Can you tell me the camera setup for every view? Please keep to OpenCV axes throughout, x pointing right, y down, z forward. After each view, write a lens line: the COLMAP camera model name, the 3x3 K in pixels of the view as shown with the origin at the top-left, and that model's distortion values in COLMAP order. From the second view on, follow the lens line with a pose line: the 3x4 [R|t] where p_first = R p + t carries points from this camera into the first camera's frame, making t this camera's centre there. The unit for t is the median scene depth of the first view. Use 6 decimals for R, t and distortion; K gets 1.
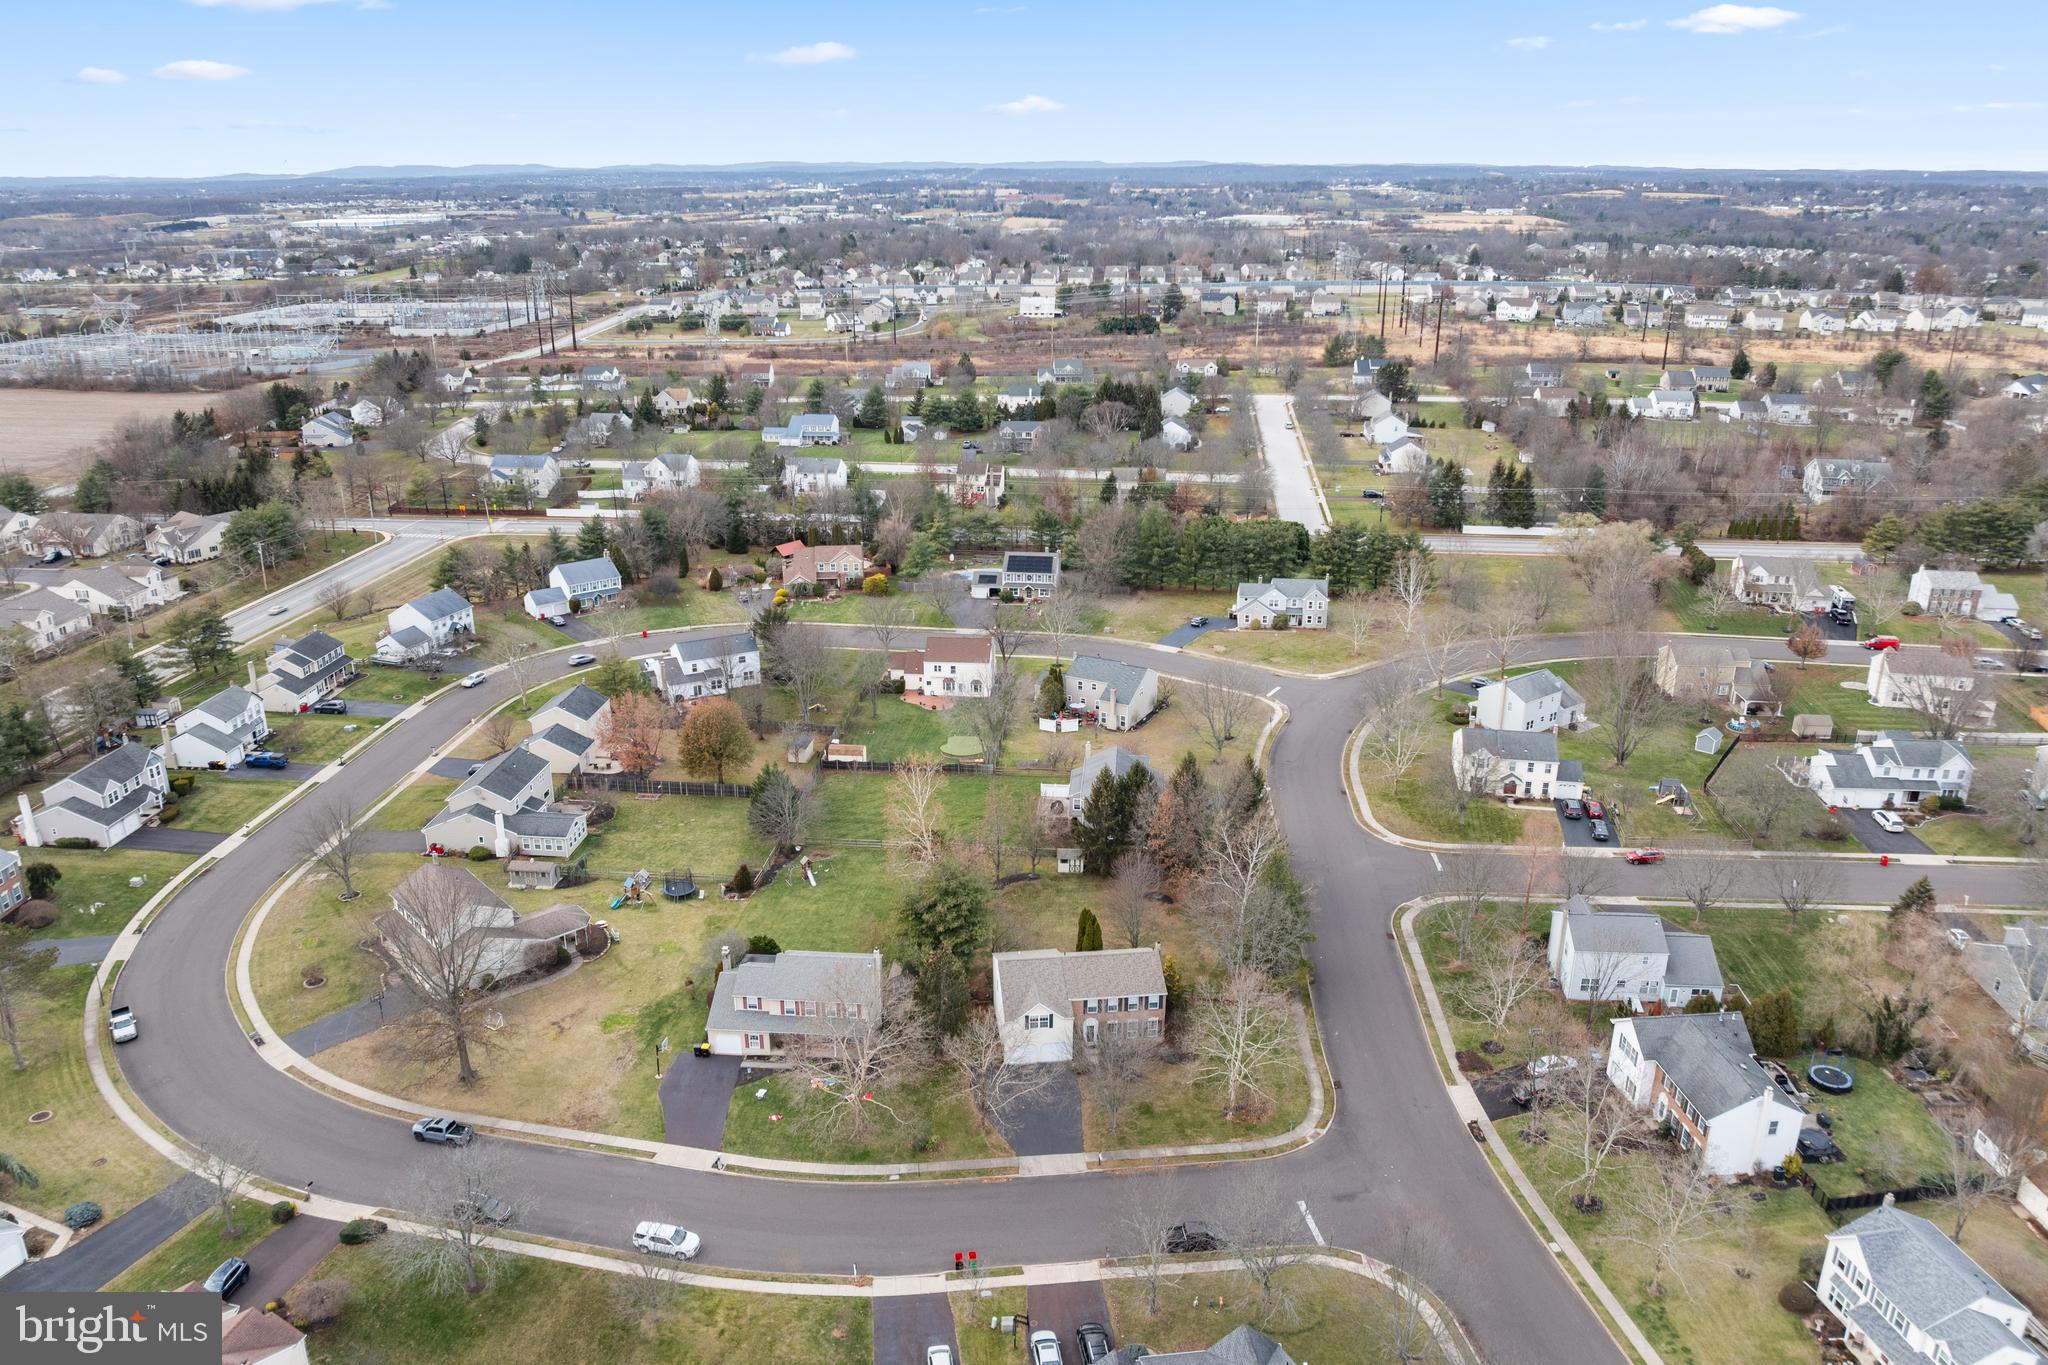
lens RADIAL K [[1444.2, 0, 1024.0], [0, 1444.2, 682.5], [0, 0, 1]] dist [-0.004482, -0.000781]
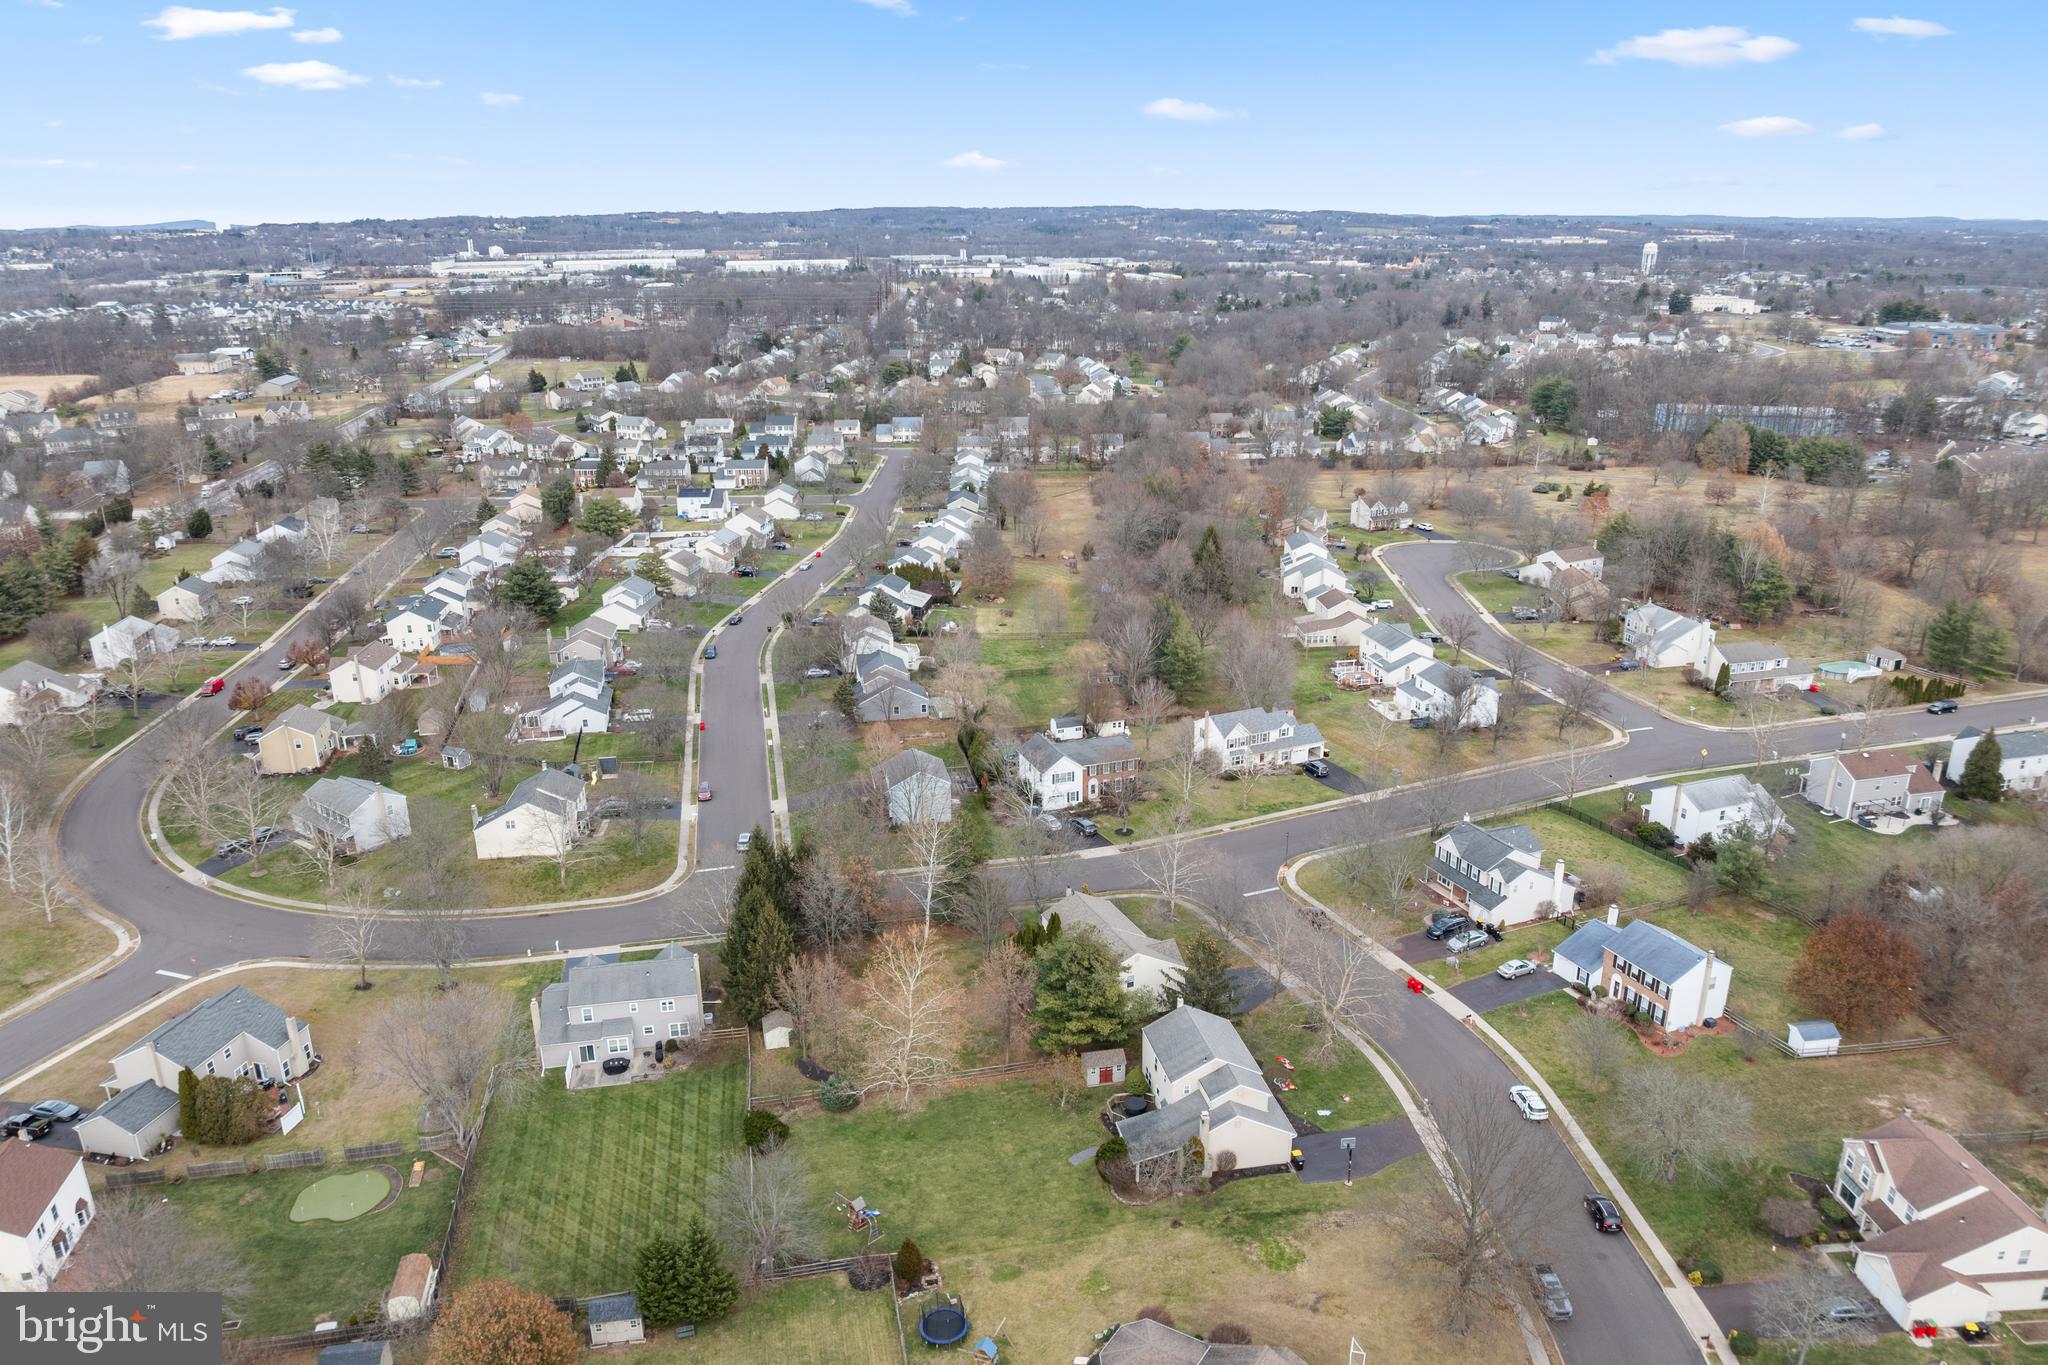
lens RADIAL K [[1444.2, 0, 1024.0], [0, 1444.2, 682.5], [0, 0, 1]] dist [-0.004482, -0.000781]
pose [[-0.260635, -0.300063, 0.917623, -0.738331], [0.339283, 0.861379, 0.378039, -0.331715], [-0.903856, 0.409864, -0.122700, 0.901924]]
